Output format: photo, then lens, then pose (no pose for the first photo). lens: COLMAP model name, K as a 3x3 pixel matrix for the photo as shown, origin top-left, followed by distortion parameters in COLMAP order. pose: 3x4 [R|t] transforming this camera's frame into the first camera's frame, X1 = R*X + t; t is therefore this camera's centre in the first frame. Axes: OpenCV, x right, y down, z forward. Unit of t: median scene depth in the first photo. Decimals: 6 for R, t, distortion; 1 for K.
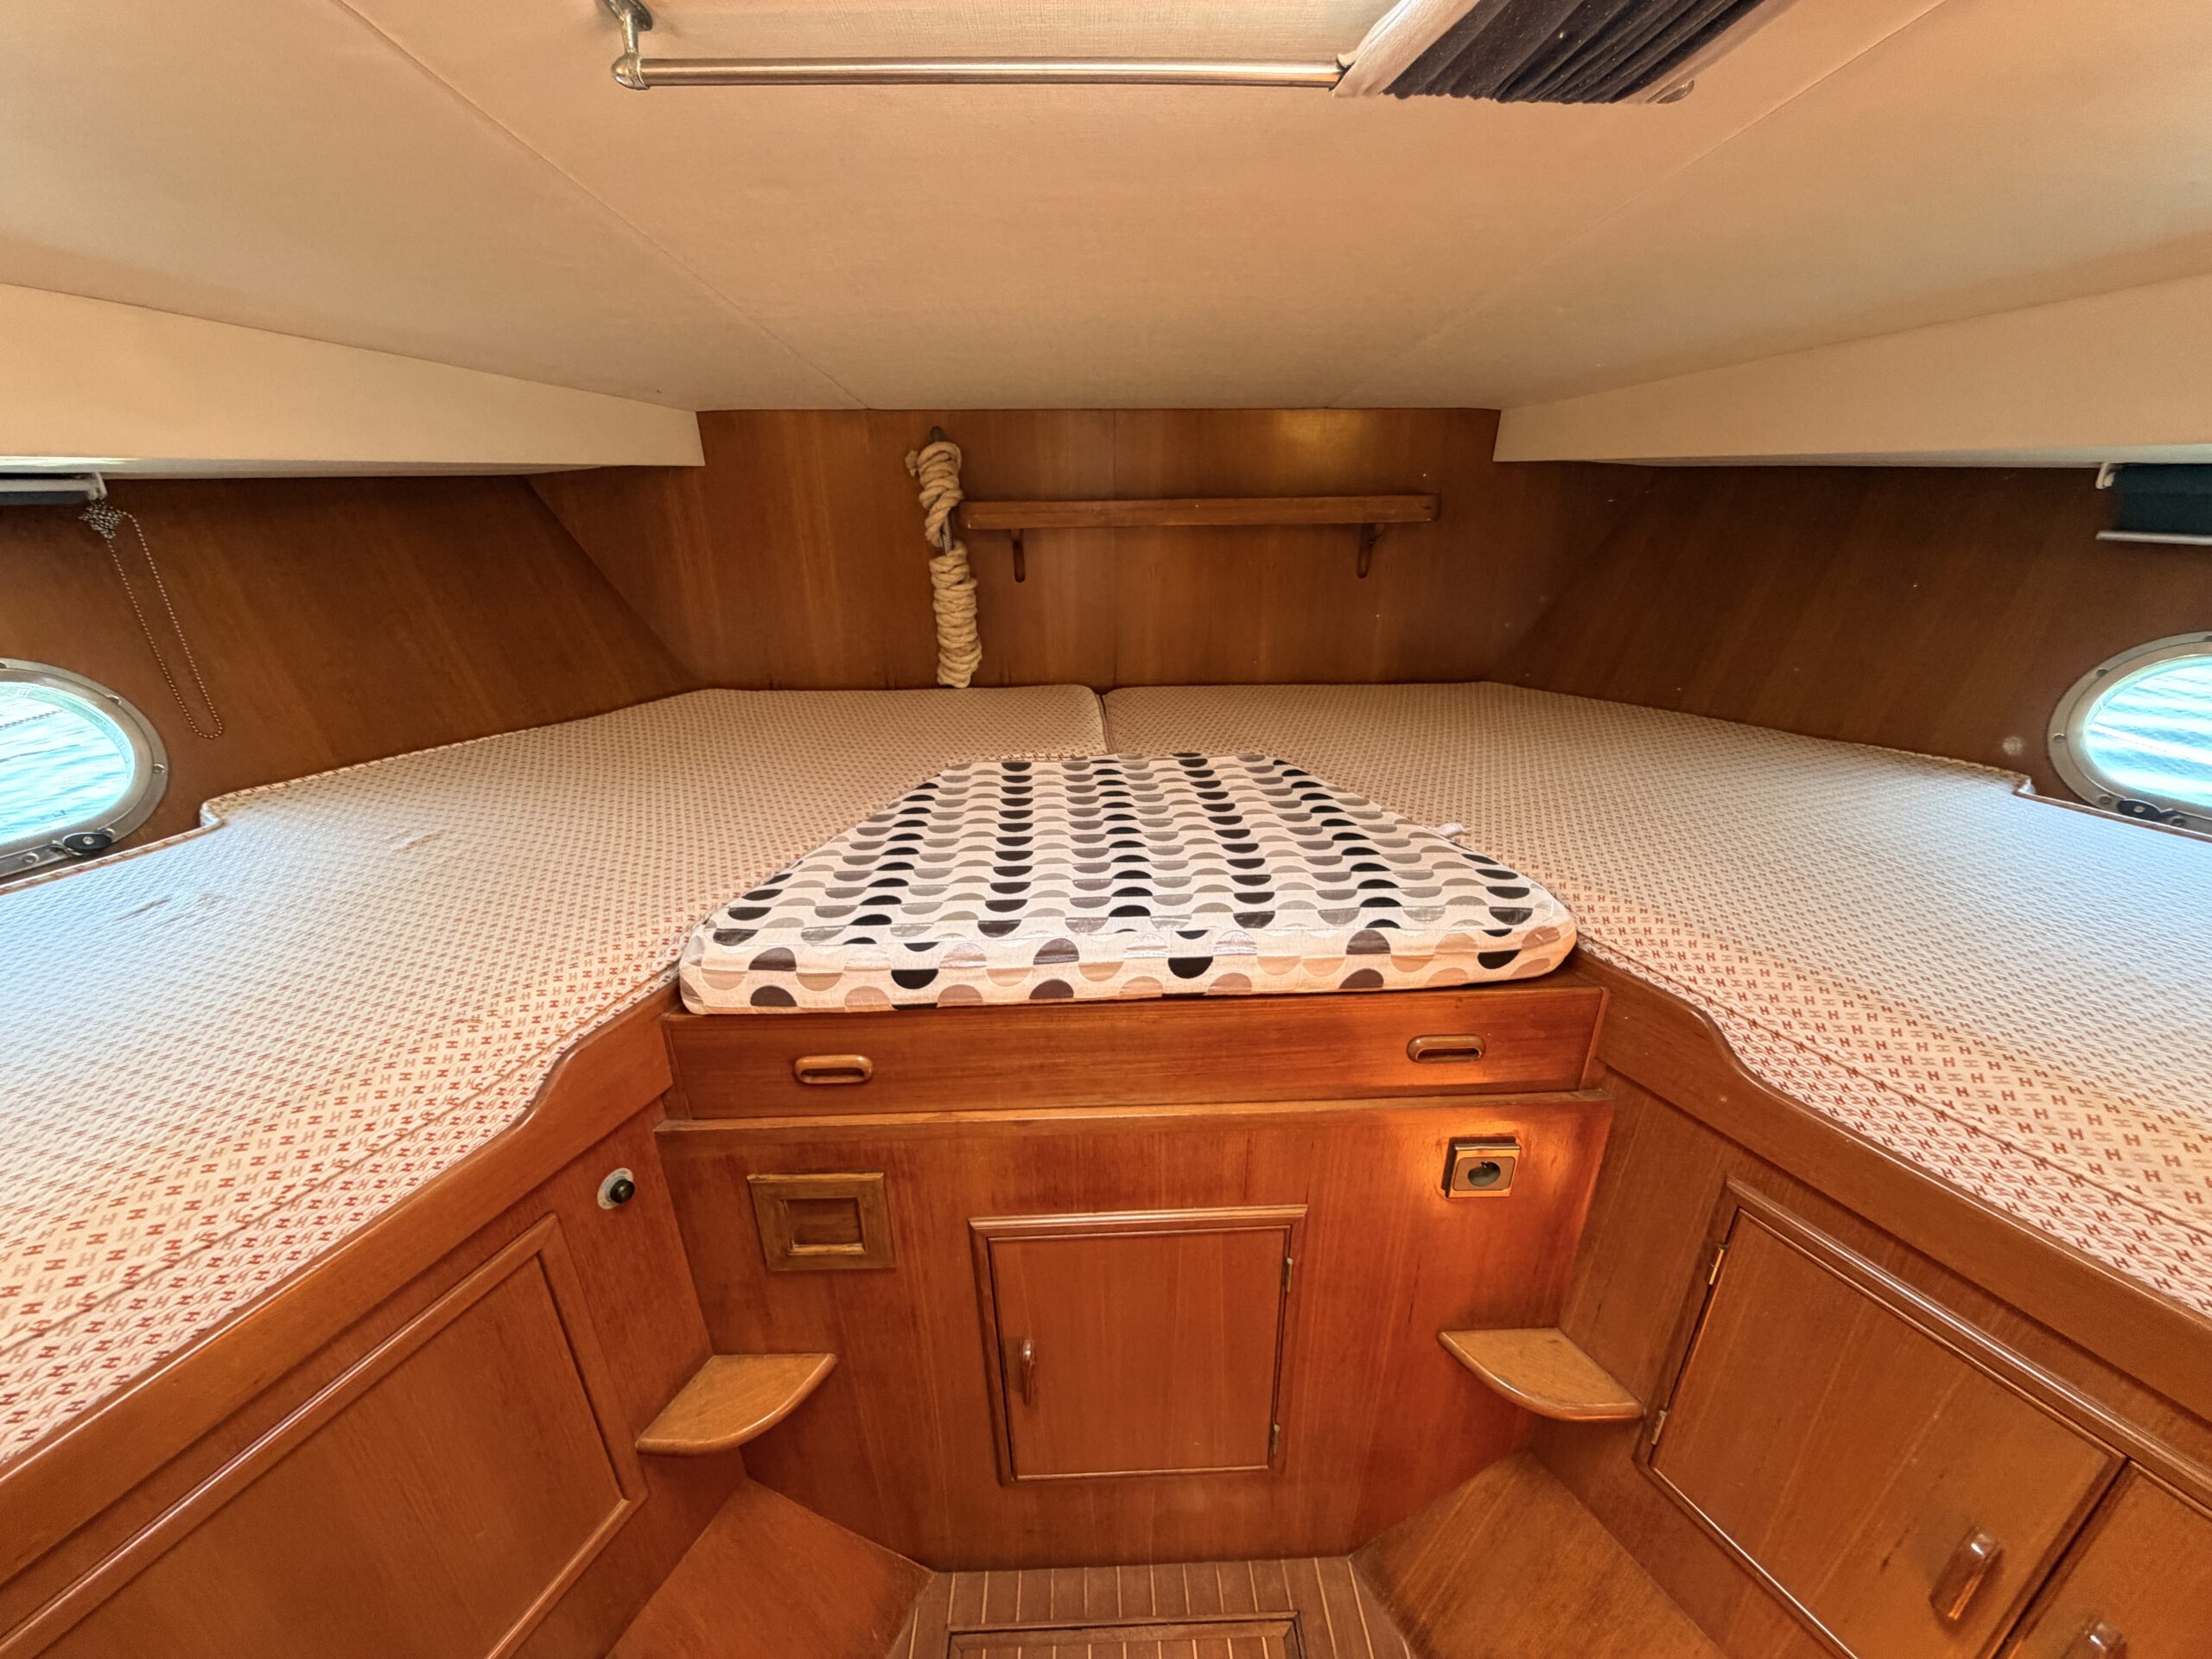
lens RADIAL K [[882.4, 0, 1100.6], [0, 882.4, 831.5], [0, 0, 1]] dist [0.002285, 0.000290]
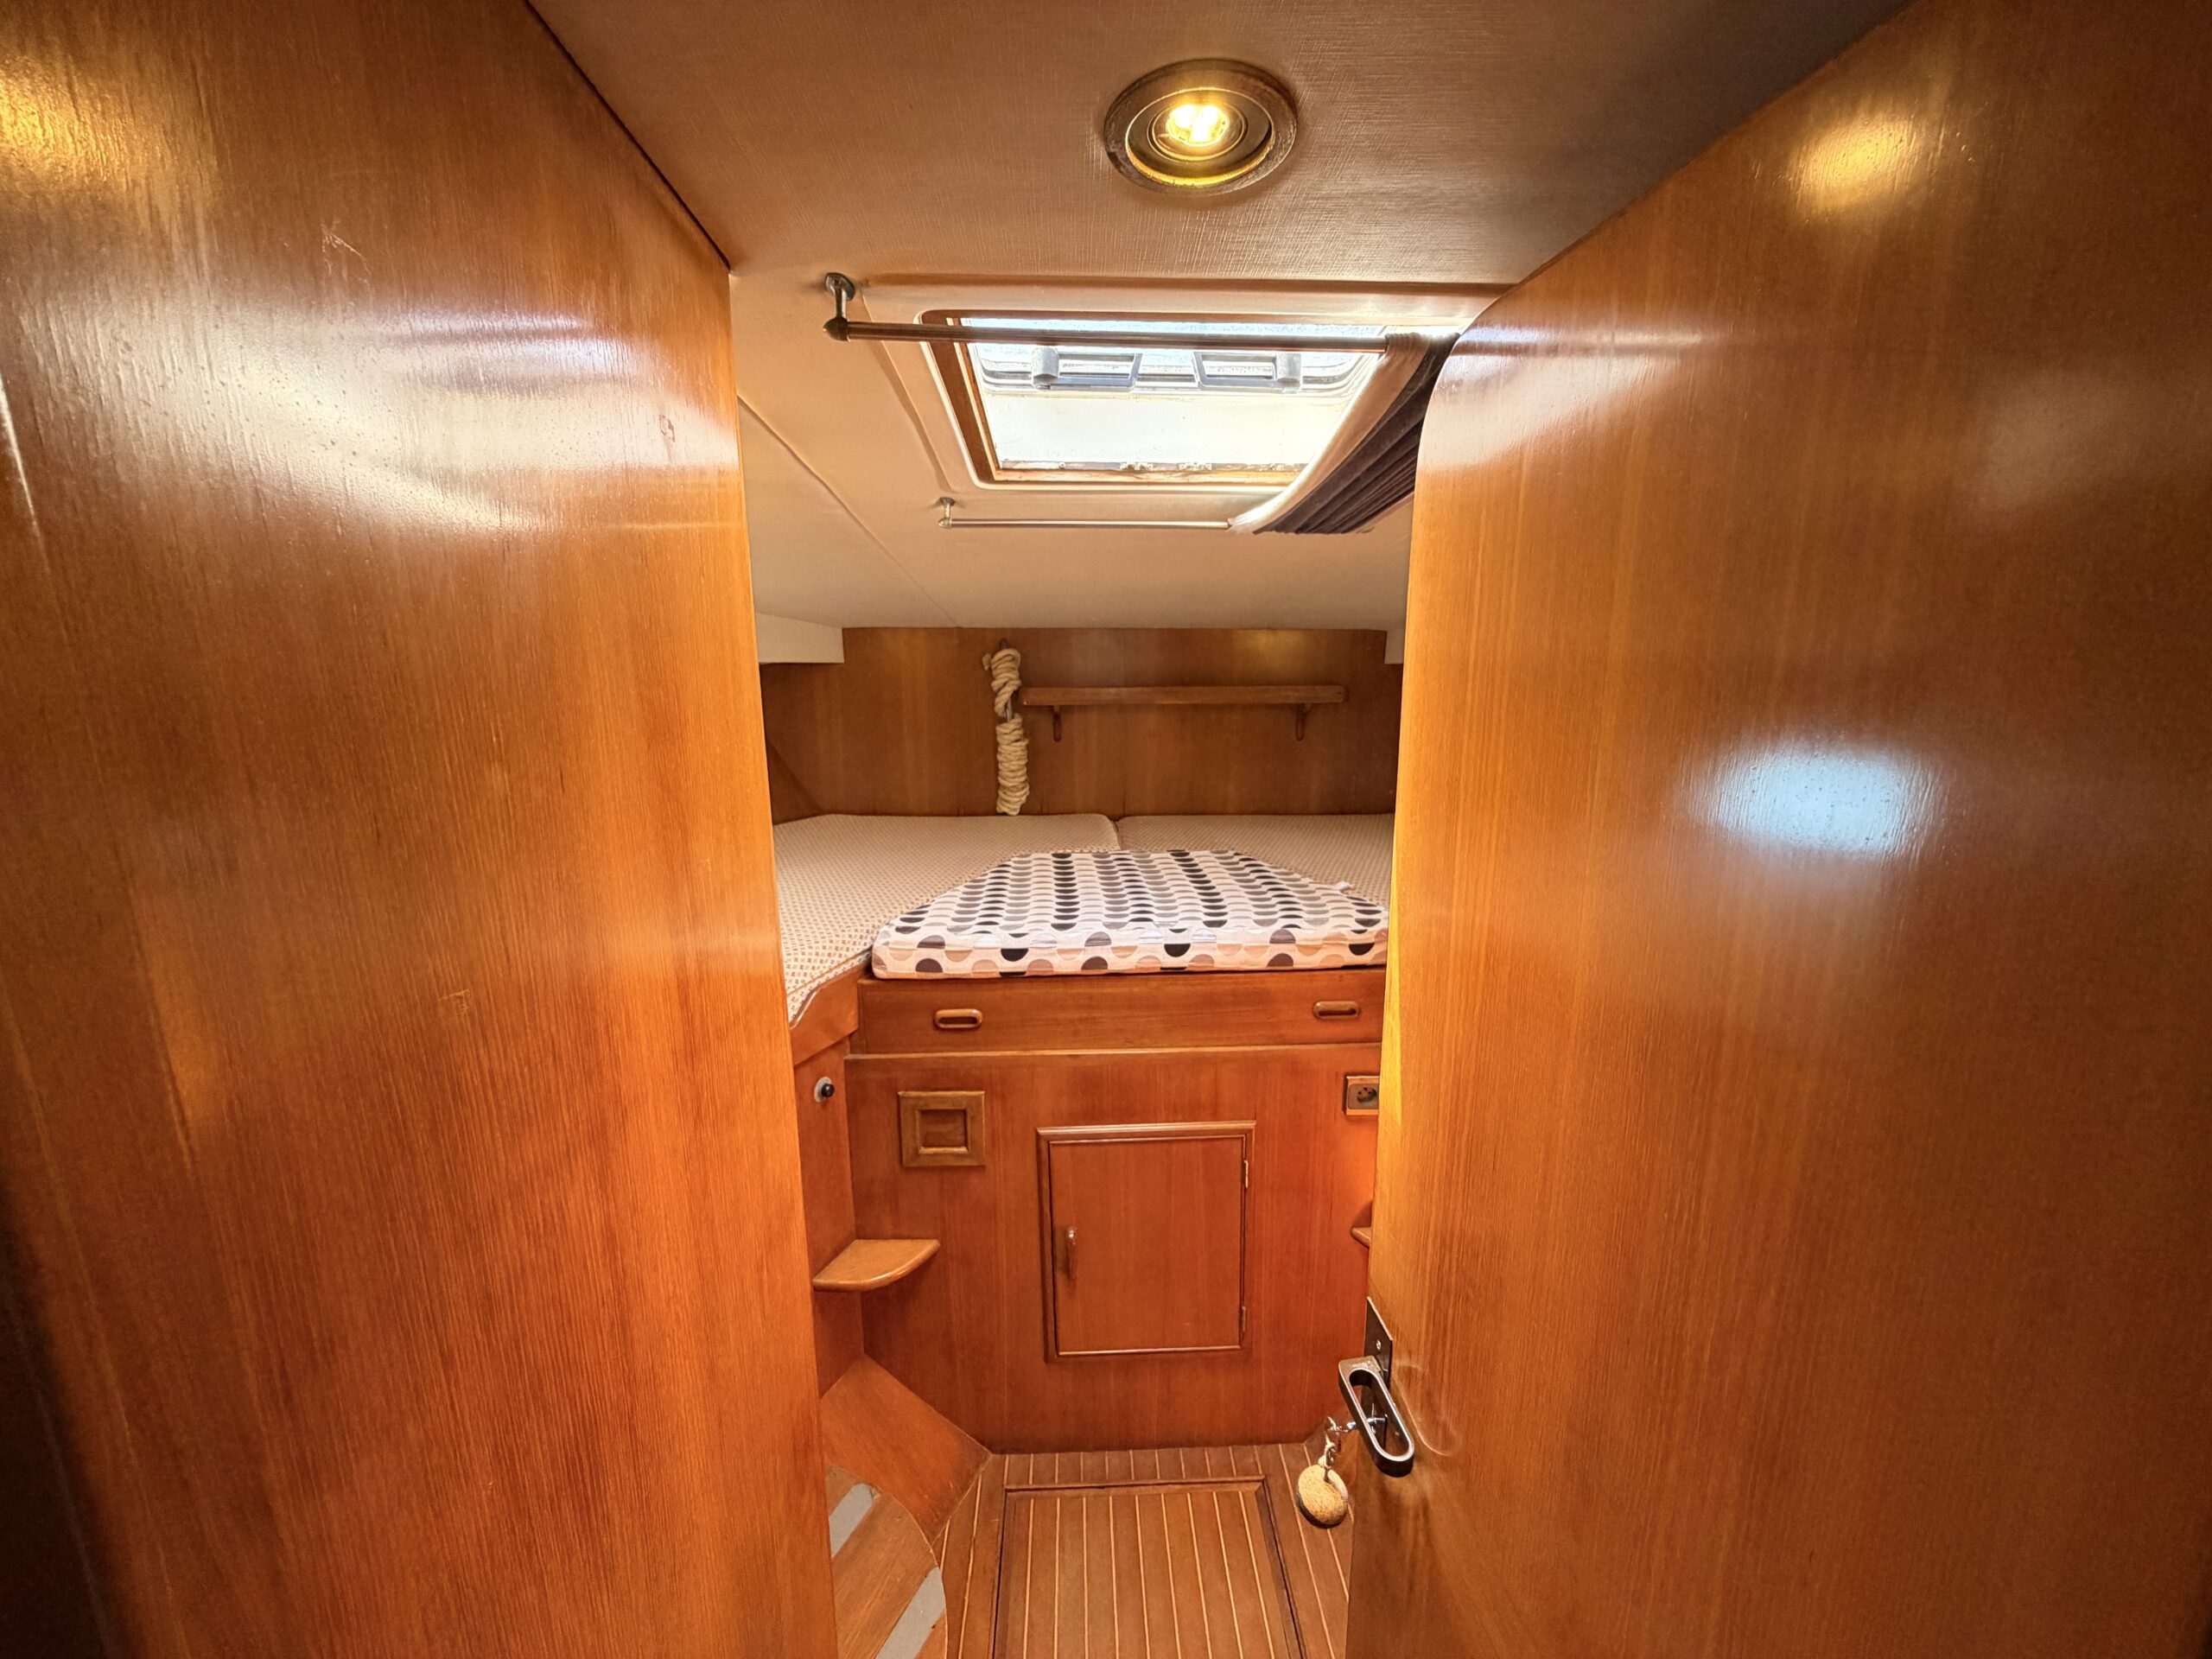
lens RADIAL K [[882.4, 0, 1105.6], [0, 882.4, 834.4], [0, 0, 1]] dist [0.002285, 0.000290]
pose [[0.999939, 0.005550, 0.009570, -0.042339], [-0.003593, 0.981085, -0.193546, 0.213731], [-0.010463, 0.193500, 0.981045, -0.561270]]
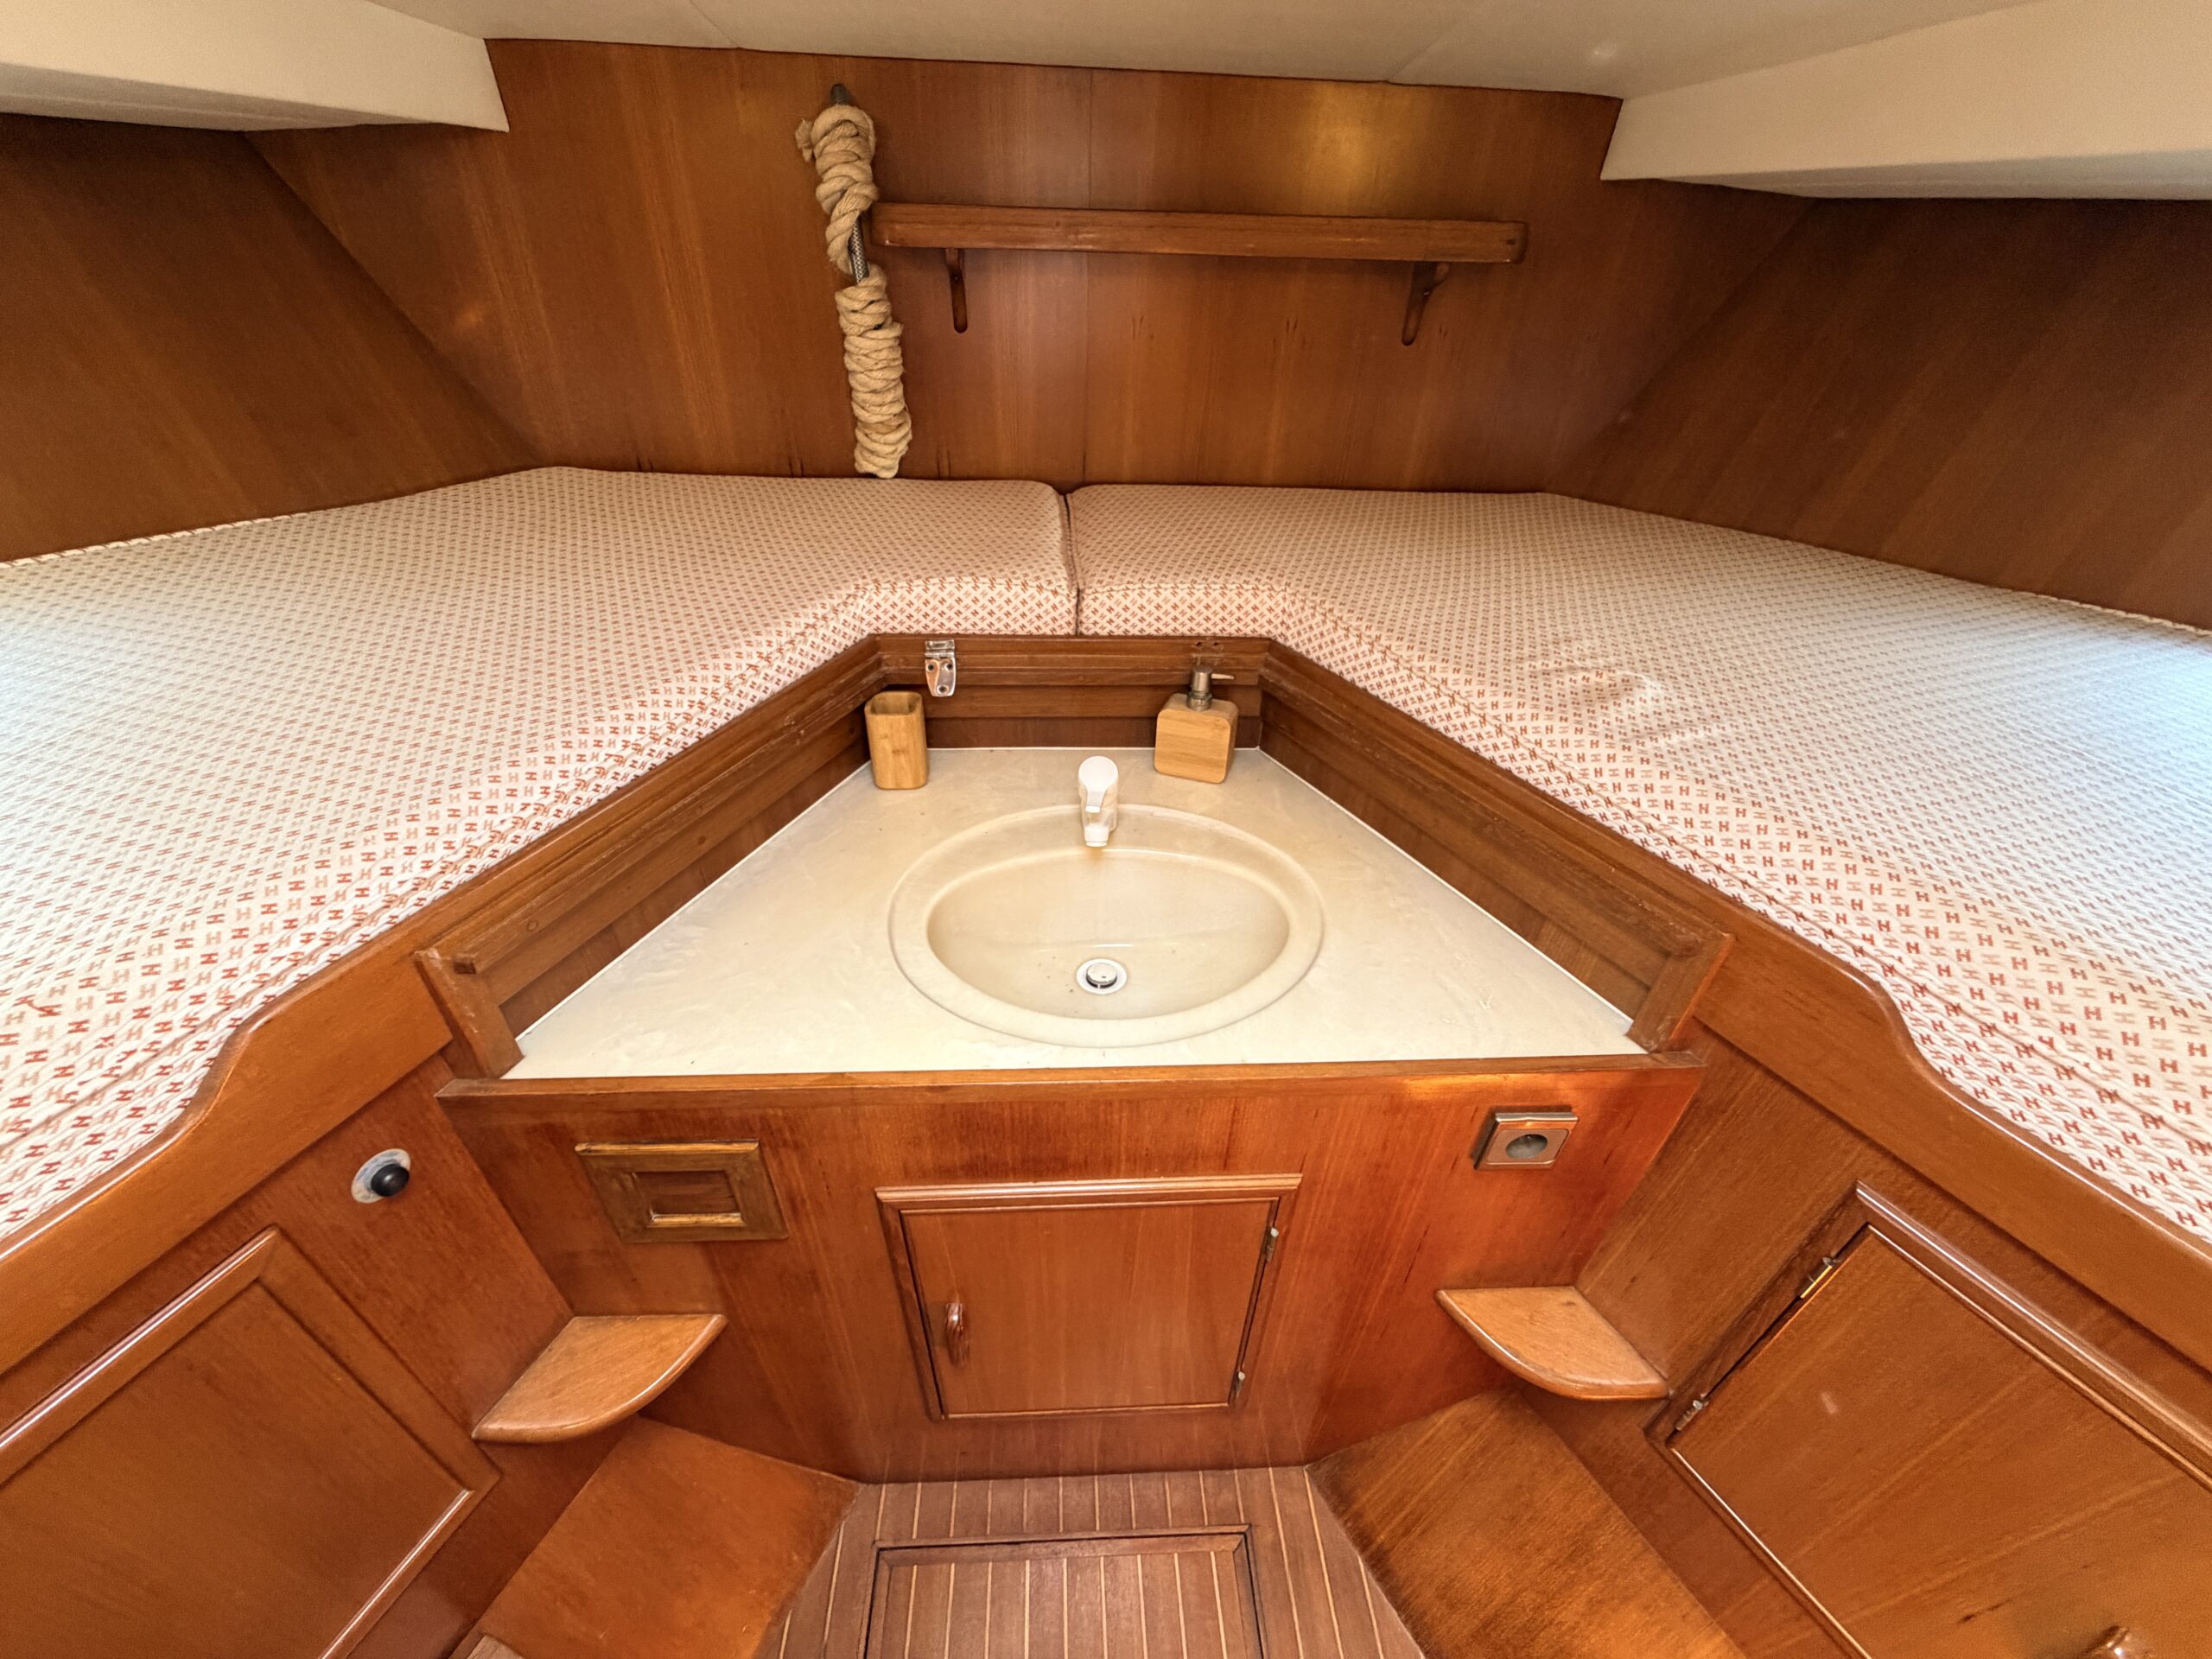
lens RADIAL K [[882.4, 0, 1097.3], [0, 882.4, 830.6], [0, 0, 1]] dist [0.002285, 0.000290]
pose [[0.999161, 0.021495, 0.034857, 0.013276], [-0.028266, 0.977890, 0.207201, -0.039608], [-0.029632, -0.208013, 0.977677, 0.265648]]
